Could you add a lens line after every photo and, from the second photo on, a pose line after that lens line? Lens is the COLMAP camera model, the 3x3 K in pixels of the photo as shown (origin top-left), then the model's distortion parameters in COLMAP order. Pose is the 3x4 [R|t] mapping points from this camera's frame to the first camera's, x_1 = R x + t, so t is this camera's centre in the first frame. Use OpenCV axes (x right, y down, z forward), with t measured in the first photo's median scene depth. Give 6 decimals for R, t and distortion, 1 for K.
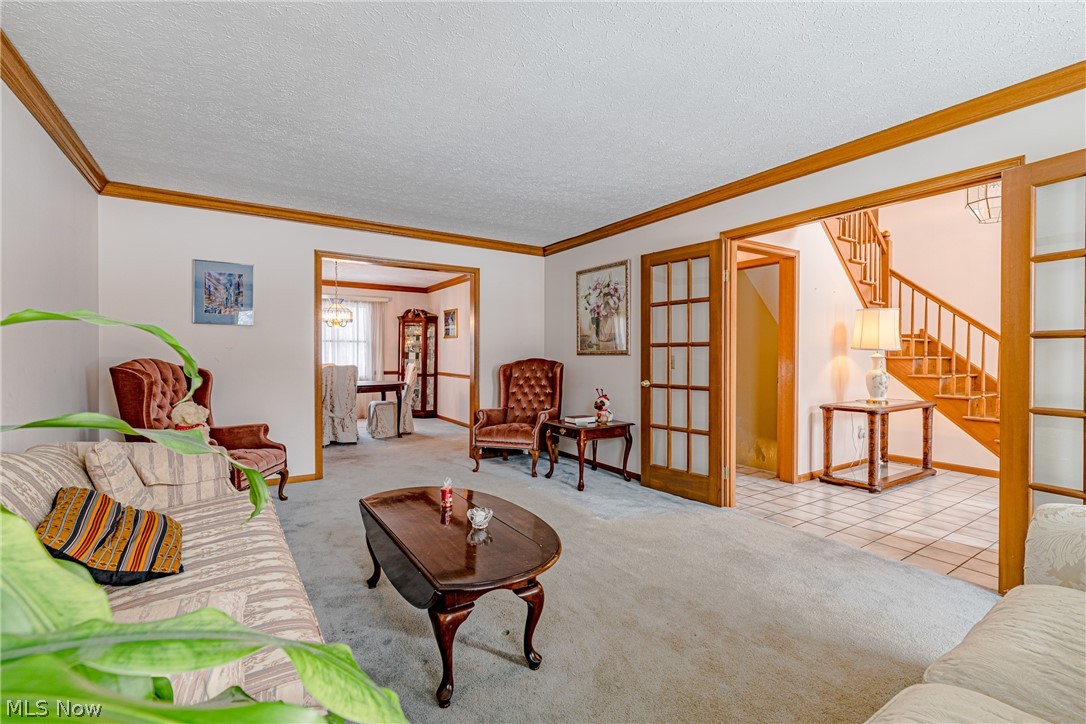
lens RADIAL K [[466.1, 0, 543.0], [0, 466.1, 362.0], [0, 0, 1]] dist [0.000532, 0.000031]
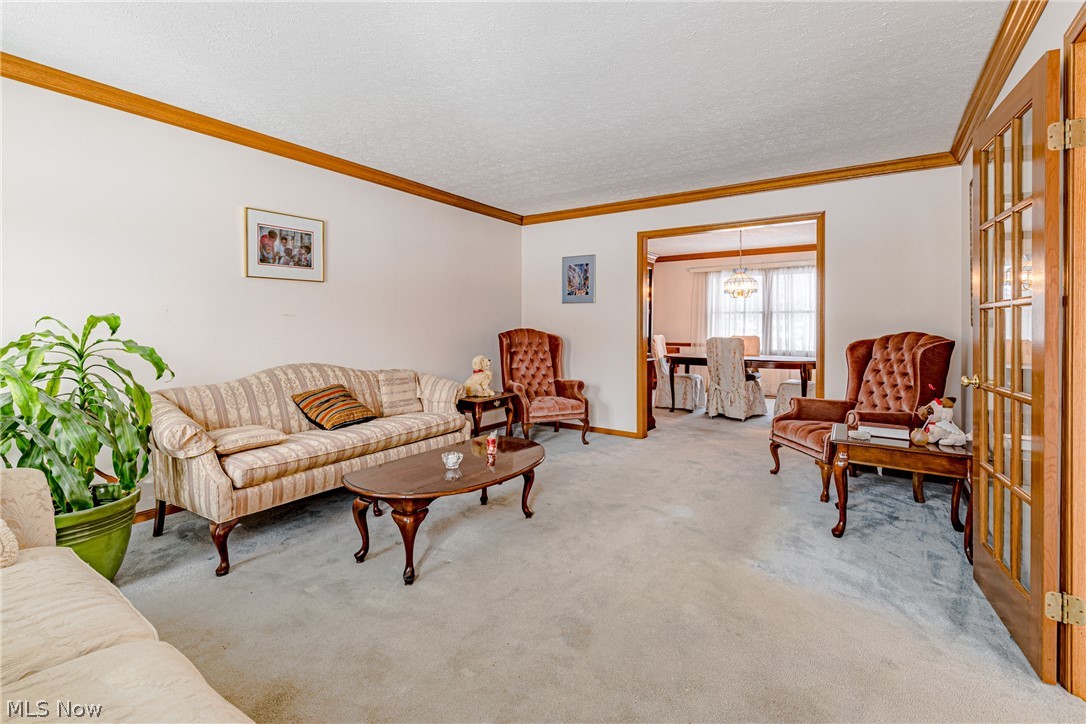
lens RADIAL K [[498.6, 0, 538.9], [0, 498.6, 326.7], [0, 0, 1]] dist [-0.000285, -0.000112]
pose [[0.378349, -0.000687, -0.925663, 0.335657], [-0.016060, 0.999844, -0.007306, -0.001059], [0.925524, 0.017630, 0.378279, 0.211162]]
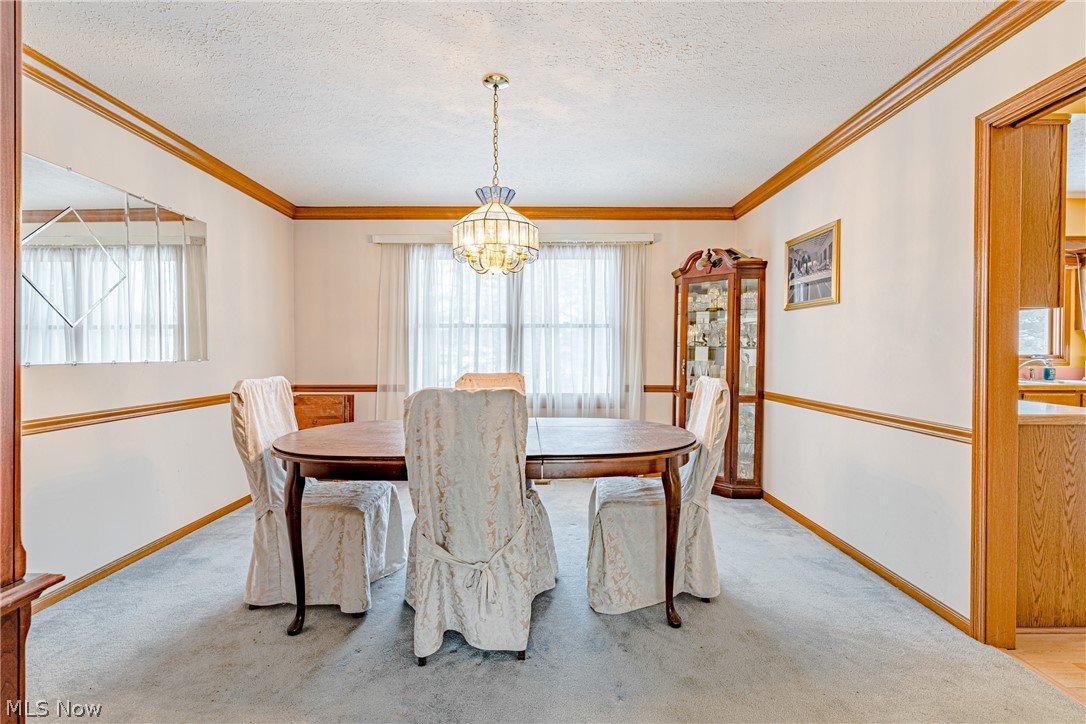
lens RADIAL K [[469.5, 0, 540.4], [0, 469.5, 356.6], [0, 0, 1]] dist [-0.000030, 0.000077]
pose [[0.833456, 0.001192, -0.552585, -0.206631], [-0.004409, 0.999980, -0.004494, -0.010173], [0.552569, 0.006182, 0.833444, 0.682753]]
